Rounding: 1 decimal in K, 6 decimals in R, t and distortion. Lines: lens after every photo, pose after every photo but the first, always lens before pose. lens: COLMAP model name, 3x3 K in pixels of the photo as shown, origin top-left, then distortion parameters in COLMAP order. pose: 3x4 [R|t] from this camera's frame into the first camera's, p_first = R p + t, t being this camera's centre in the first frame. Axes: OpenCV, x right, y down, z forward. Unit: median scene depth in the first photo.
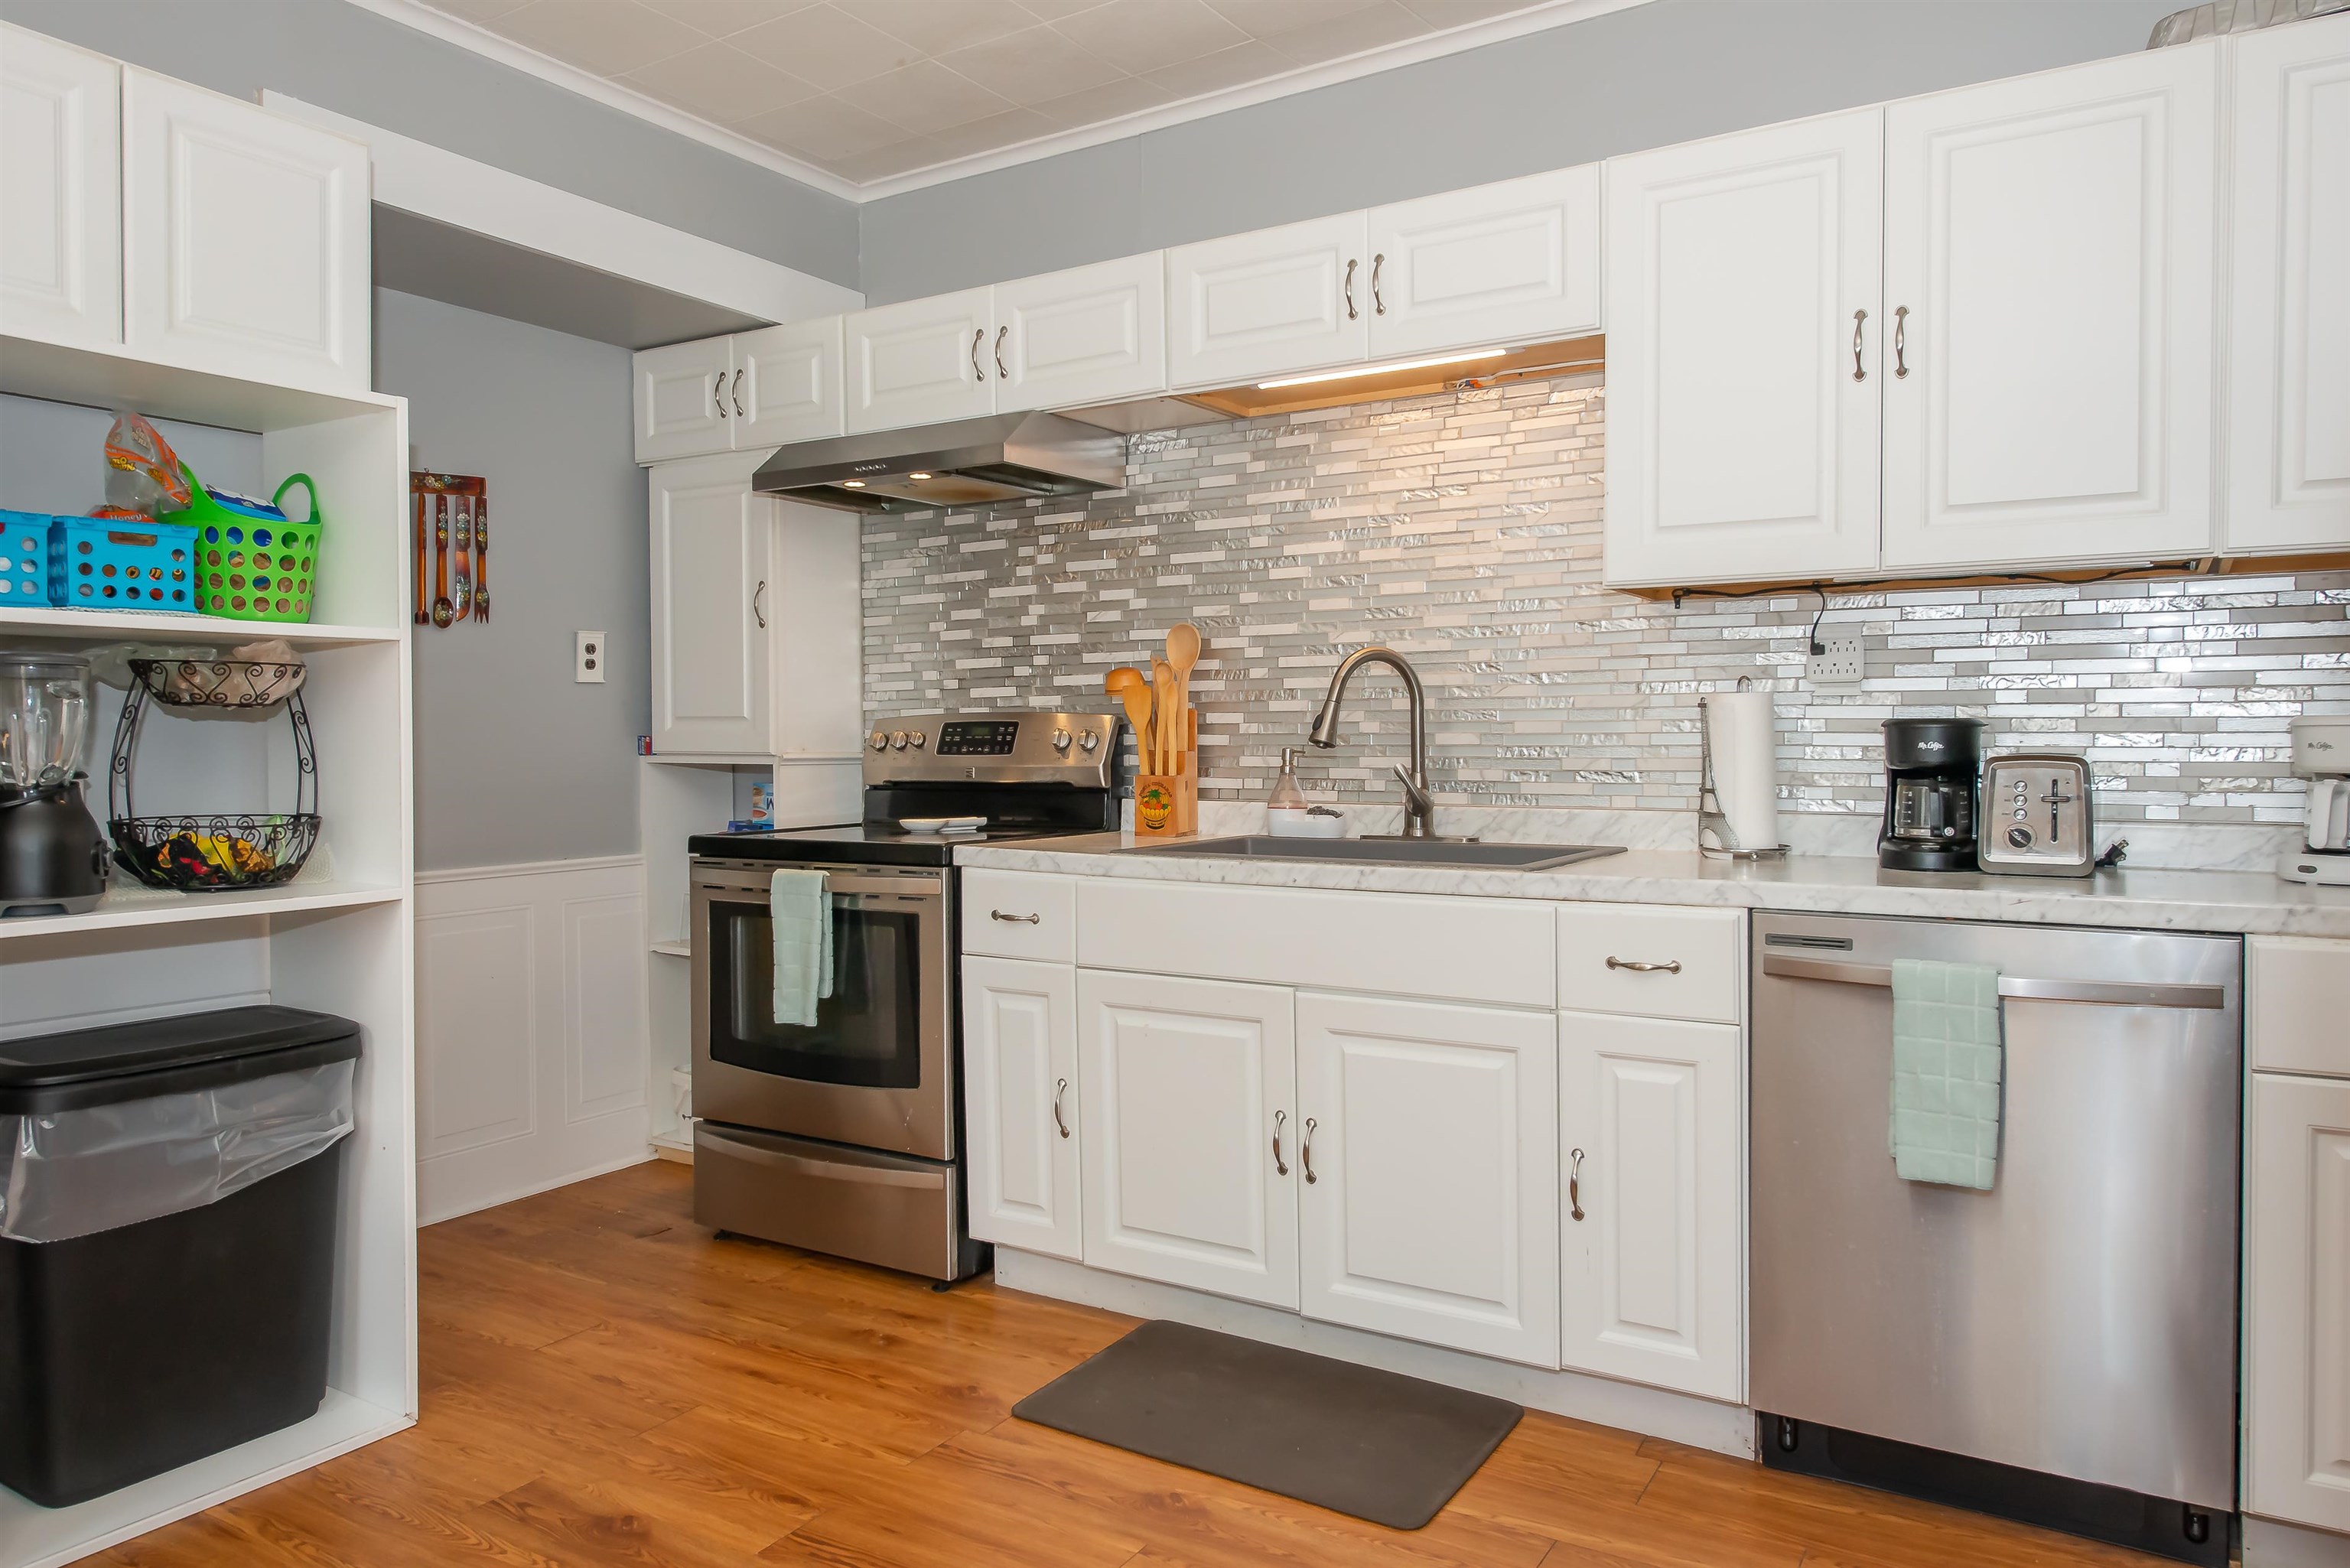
lens RADIAL K [[1555.4, 0, 1171.1], [0, 1555.4, 775.0], [0, 0, 1]] dist [0.004096, -0.000936]
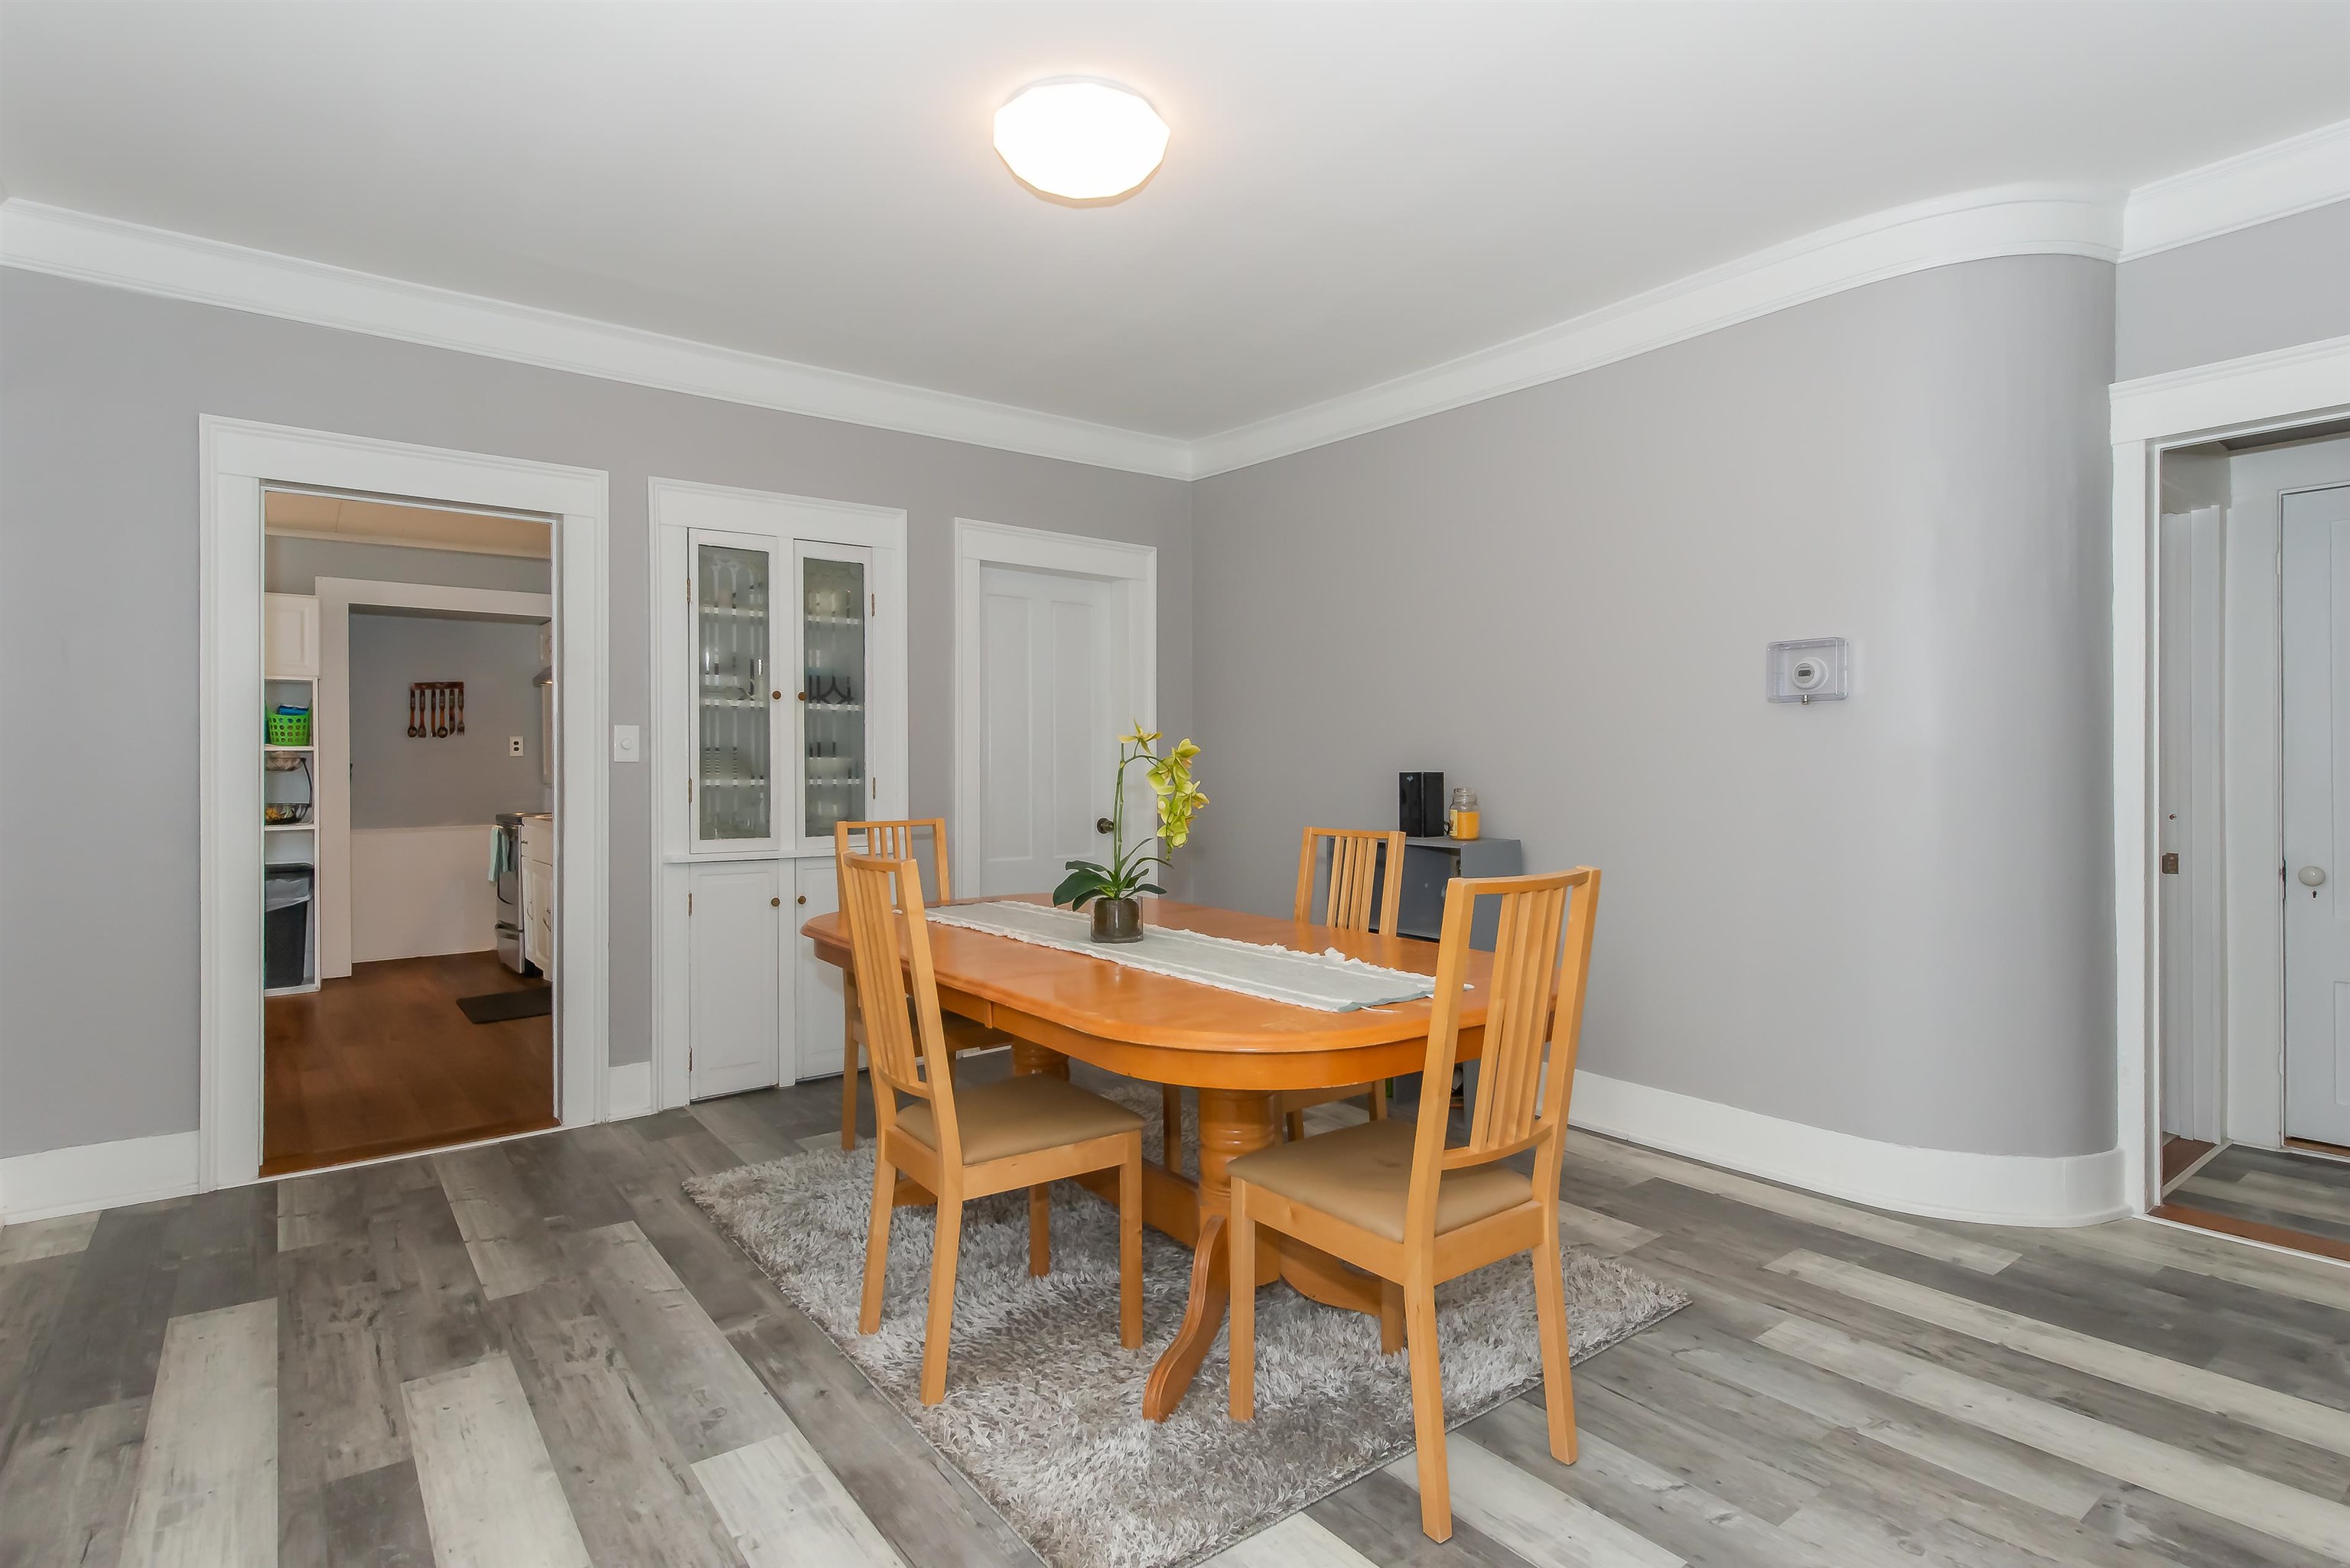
lens RADIAL K [[1177.2, 0, 1175.0], [0, 1177.2, 784.0], [0, 0, 1]] dist [-0.001908, -0.000190]
pose [[0.934544, 0.008547, -0.355746, 1.765002], [-0.010180, 0.999944, -0.002718, -0.025430], [0.355703, 0.006162, 0.934579, -0.567854]]
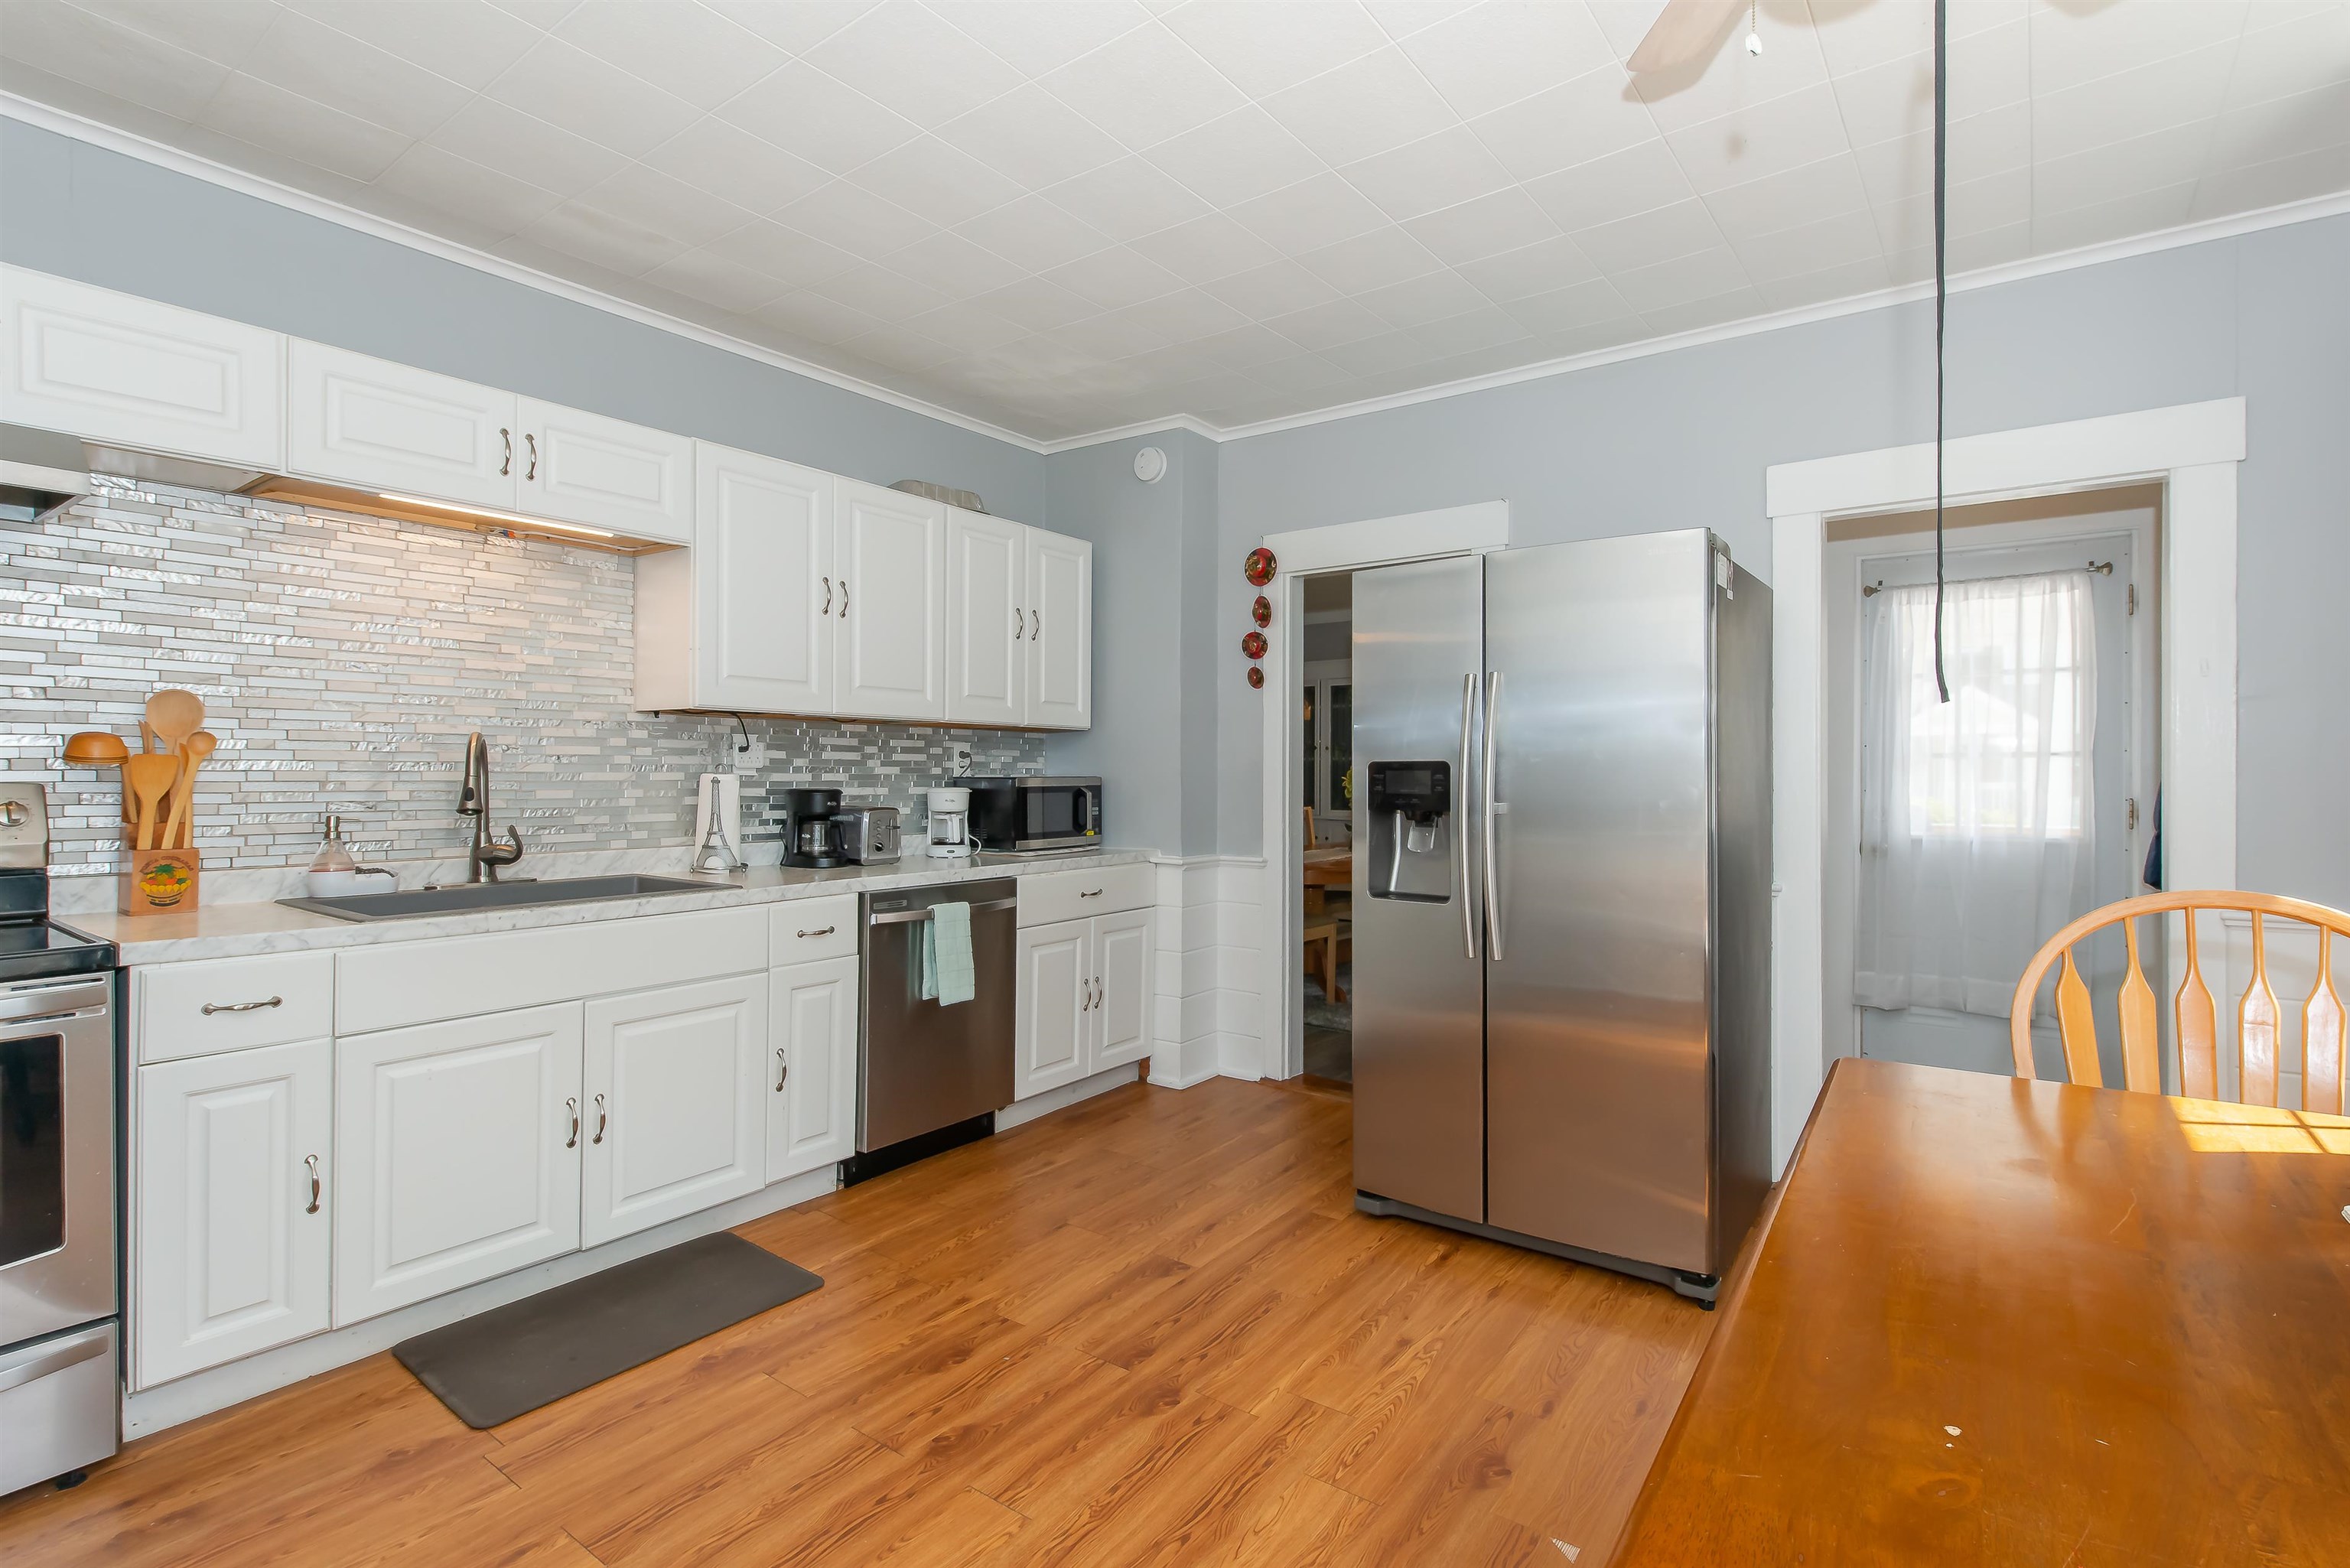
lens RADIAL K [[1090.2, 0, 1228.4], [0, 1090.2, 774.6], [0, 0, 1]] dist [-0.002586, -0.000493]
pose [[0.055835, 0.001609, 0.998439, -0.731977], [0.017152, 0.999850, -0.002570, -0.037124], [-0.998293, 0.017269, 0.055799, 0.366160]]
